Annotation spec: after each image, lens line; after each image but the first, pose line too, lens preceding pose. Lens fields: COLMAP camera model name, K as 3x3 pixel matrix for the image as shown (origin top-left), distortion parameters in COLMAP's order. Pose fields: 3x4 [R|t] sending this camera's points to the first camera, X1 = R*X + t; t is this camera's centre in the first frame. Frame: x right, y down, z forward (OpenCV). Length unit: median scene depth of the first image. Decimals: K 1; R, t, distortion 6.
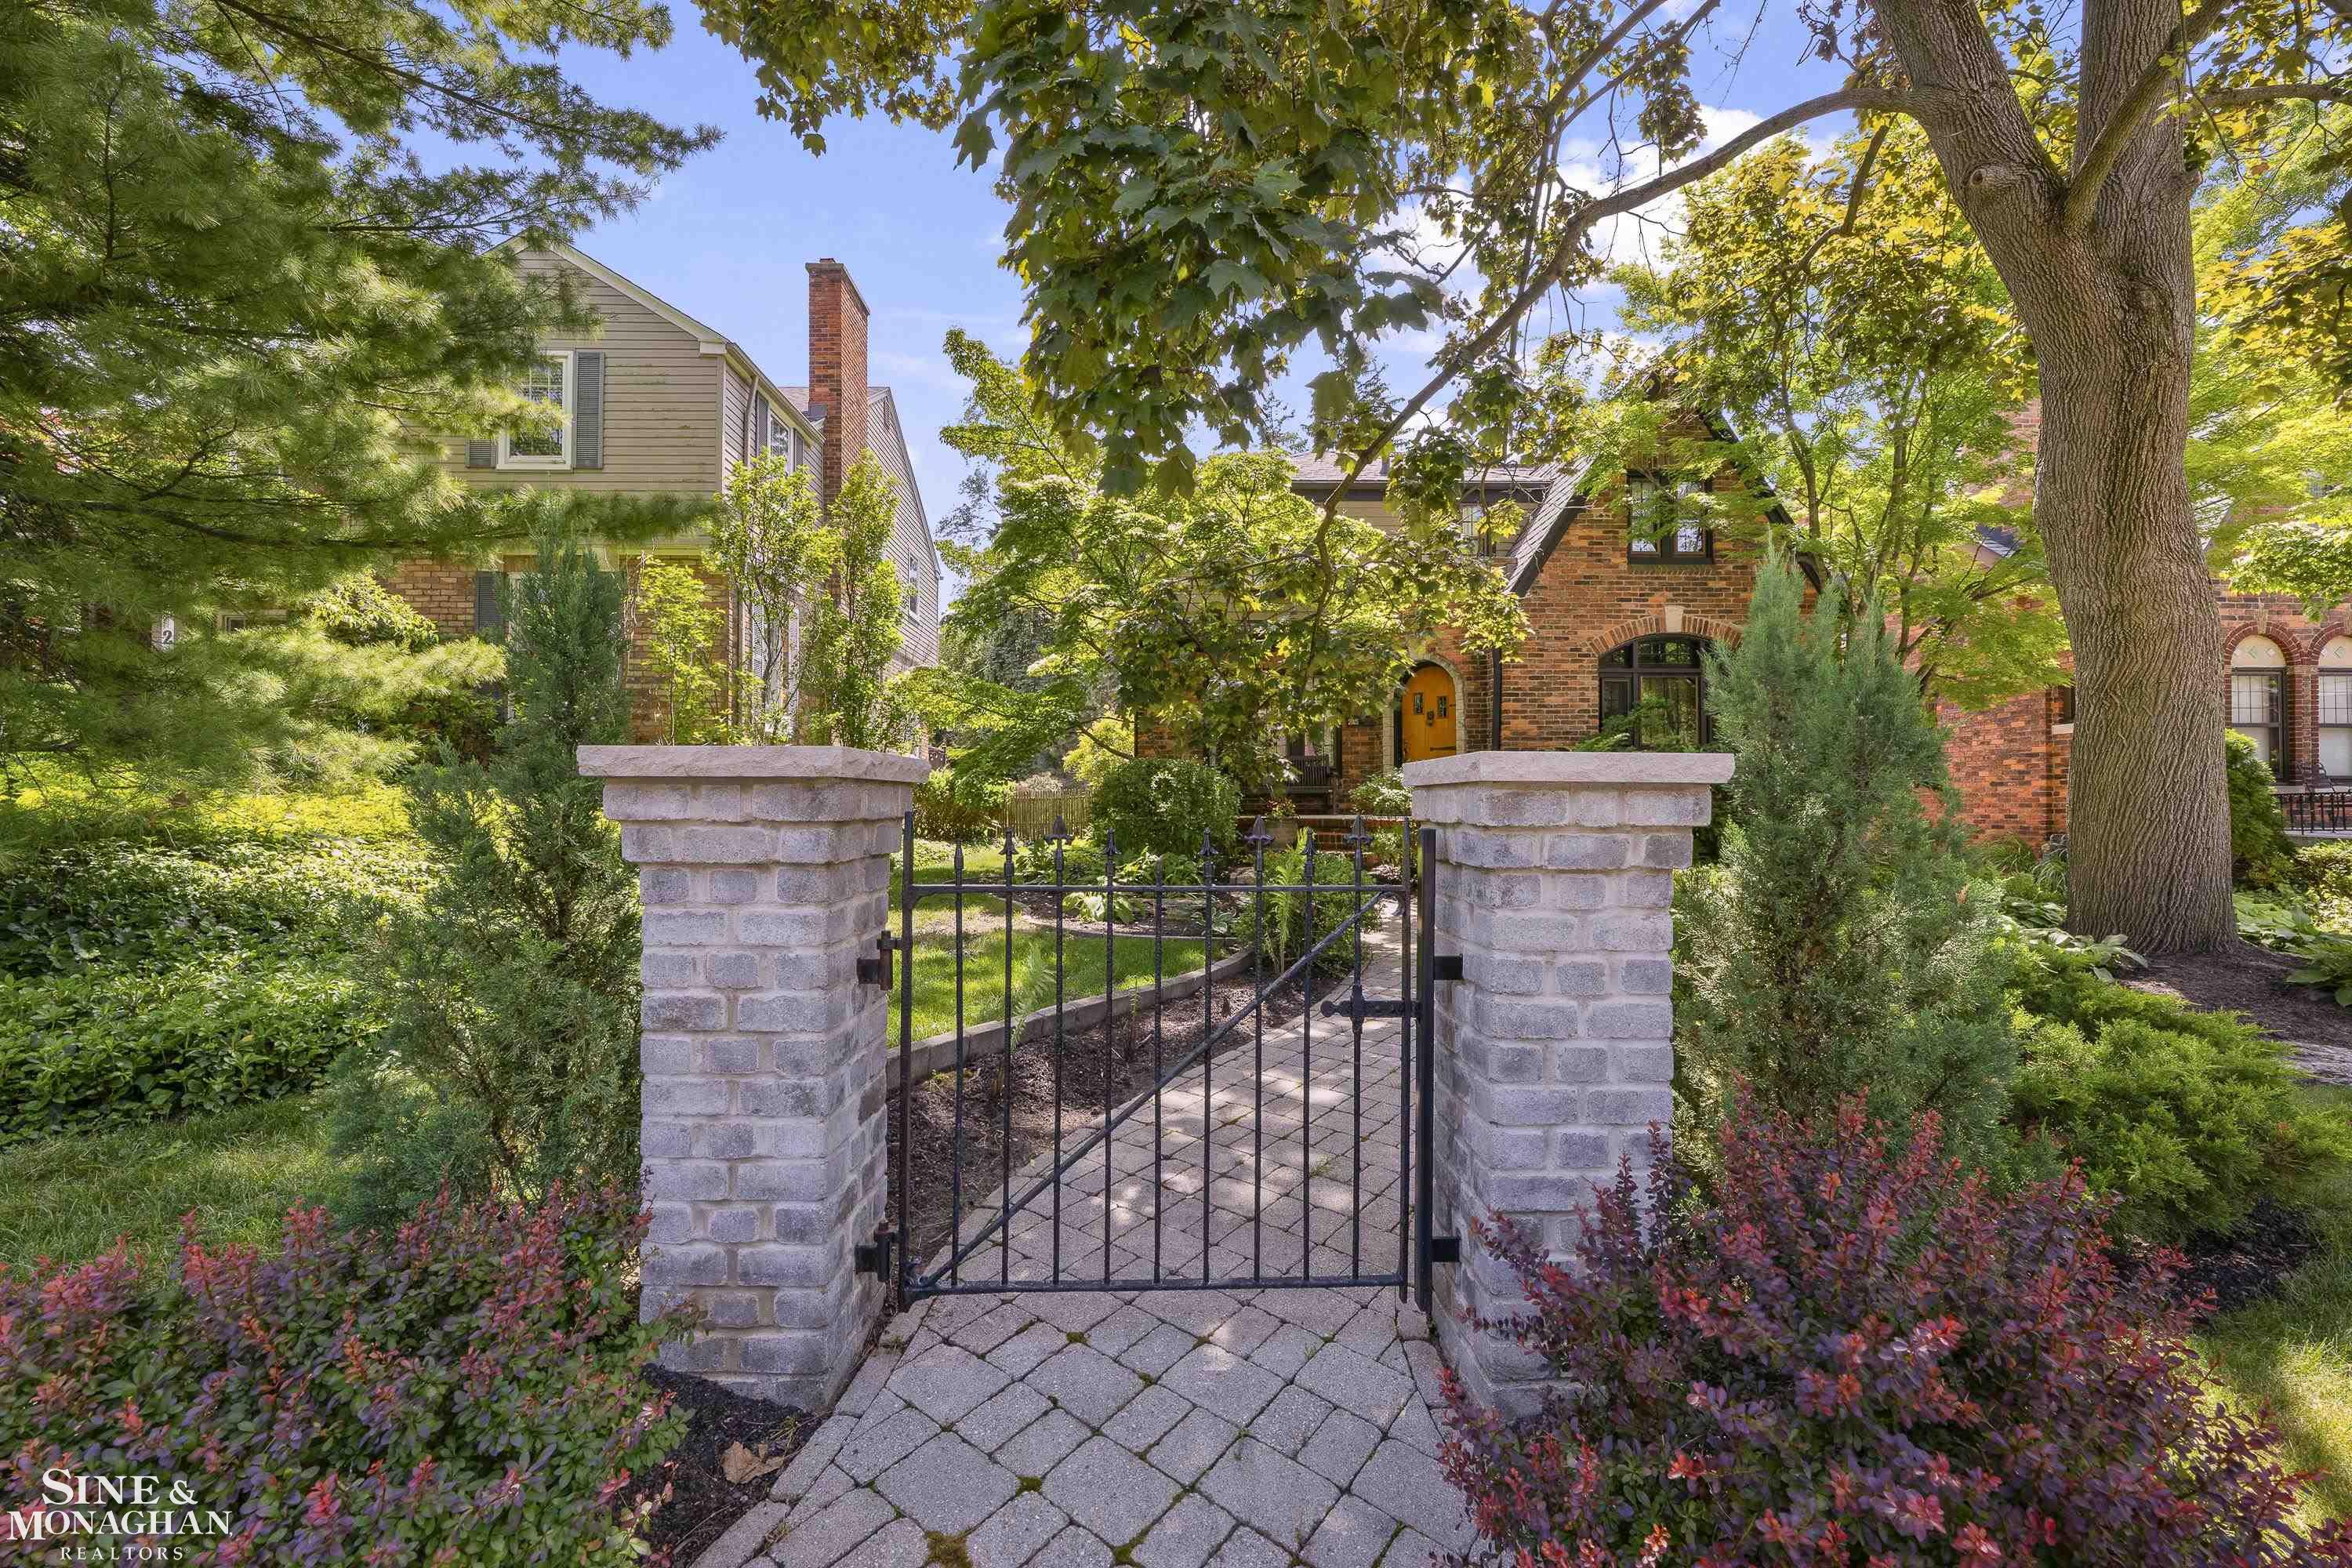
lens RADIAL K [[938.2, 0, 1169.7], [0, 938.2, 786.0], [0, 0, 1]] dist [-0.001672, -0.000148]
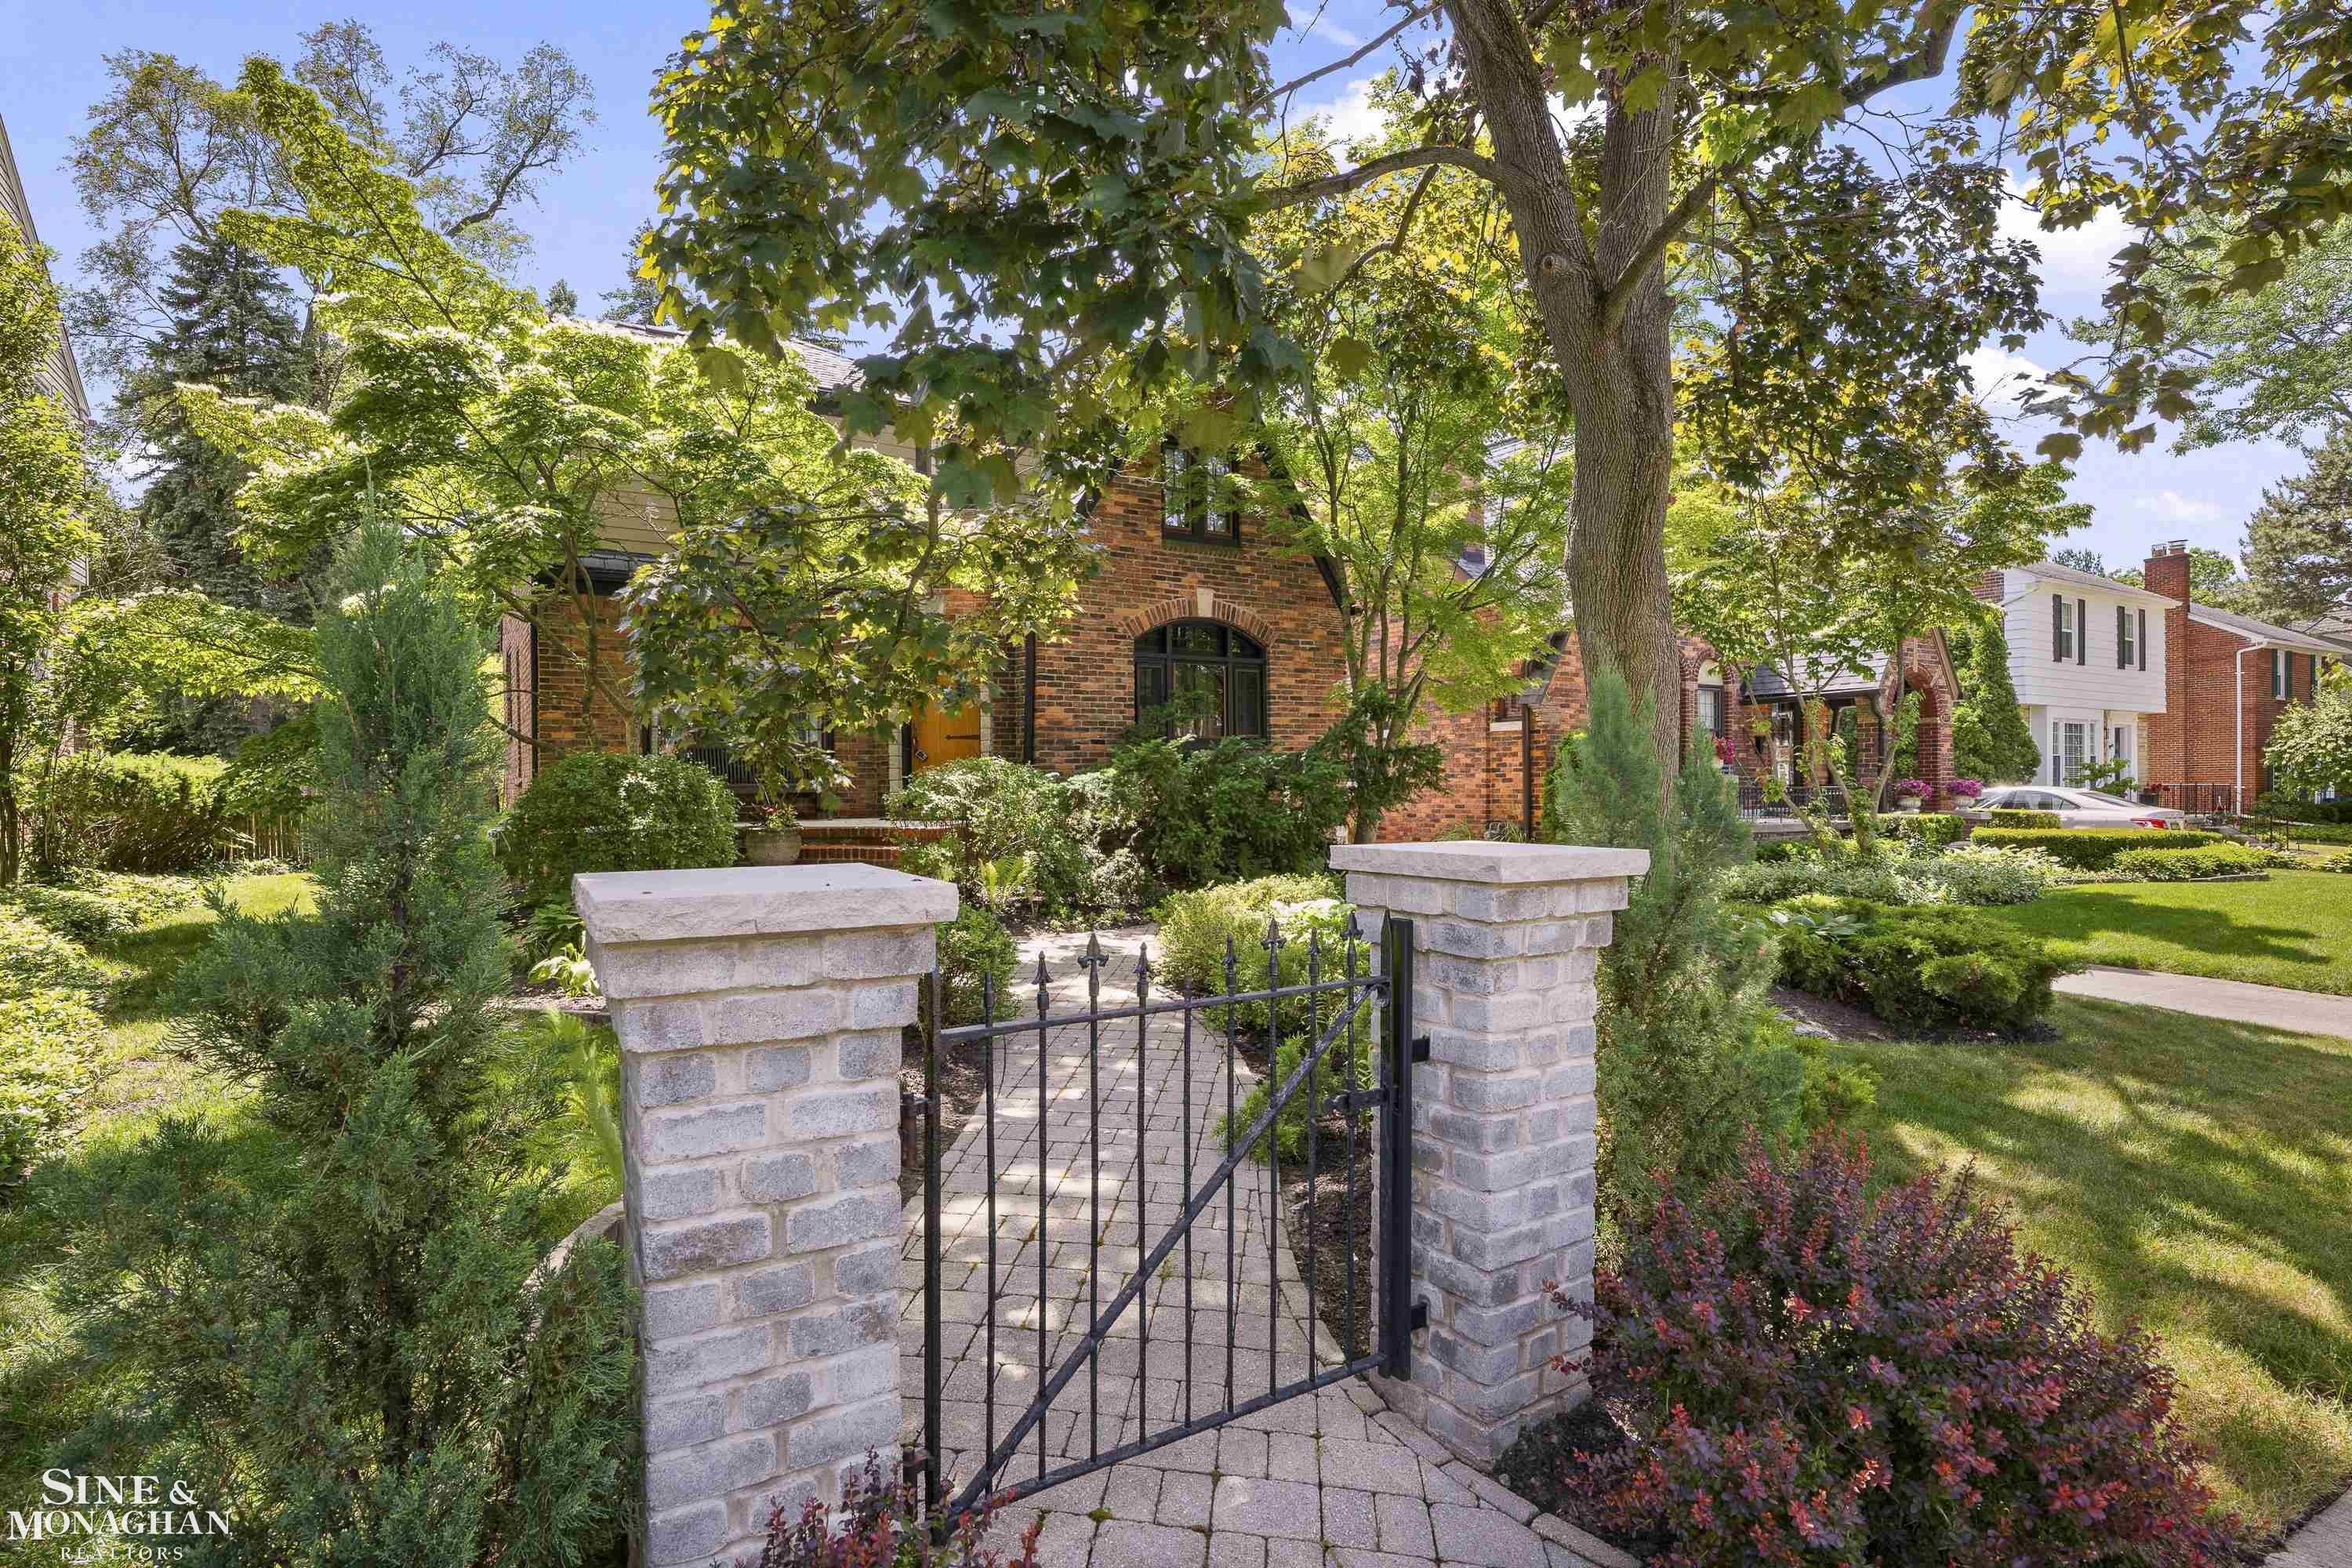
lens RADIAL K [[1185.9, 0, 1175.8], [0, 1185.9, 789.5], [0, 0, 1]] dist [0.002138, 0.001260]
pose [[0.856191, -0.009679, 0.516569, -0.109427], [-0.002918, 0.999718, 0.023567, -0.022808], [-0.516652, -0.021685, 0.855921, 0.002200]]
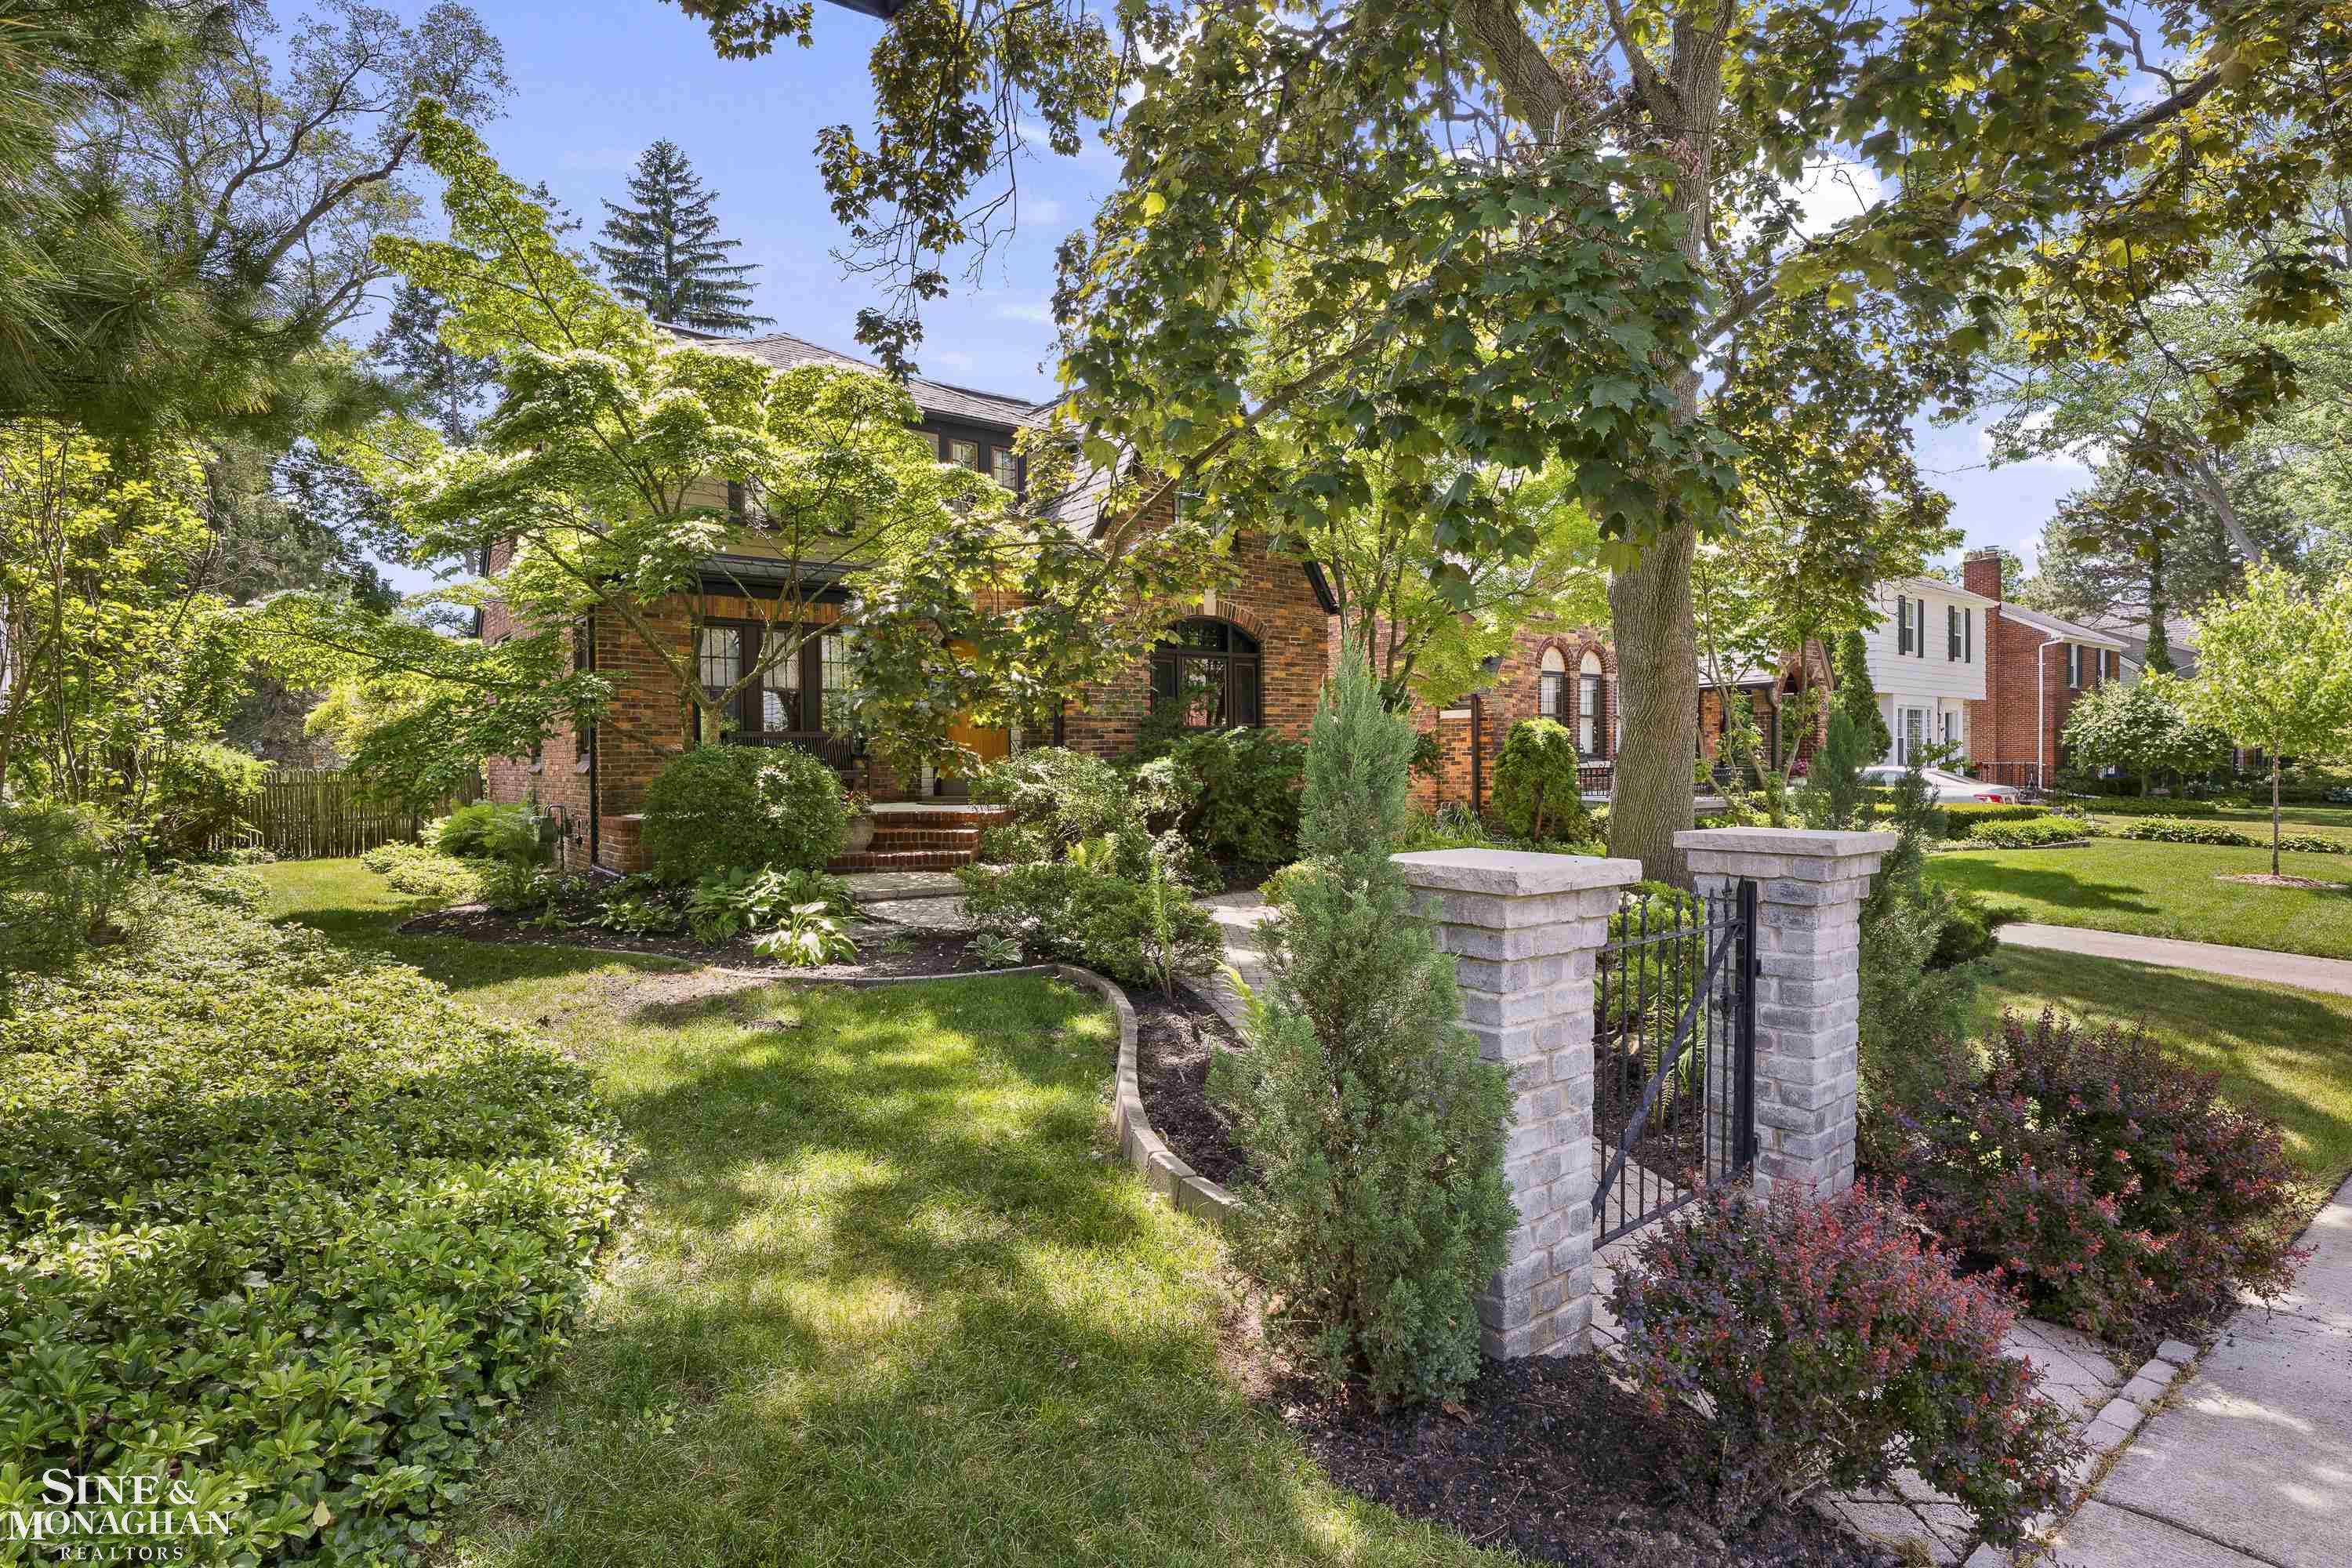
lens RADIAL K [[1180.1, 0, 1176.0], [0, 1180.1, 784.0], [0, 0, 1]] dist [0.001702, 0.000551]
pose [[0.793112, -0.021307, 0.608703, -0.302209], [-0.002000, 0.999291, 0.037586, -0.033568], [-0.609072, -0.031027, 0.792508, 0.006871]]
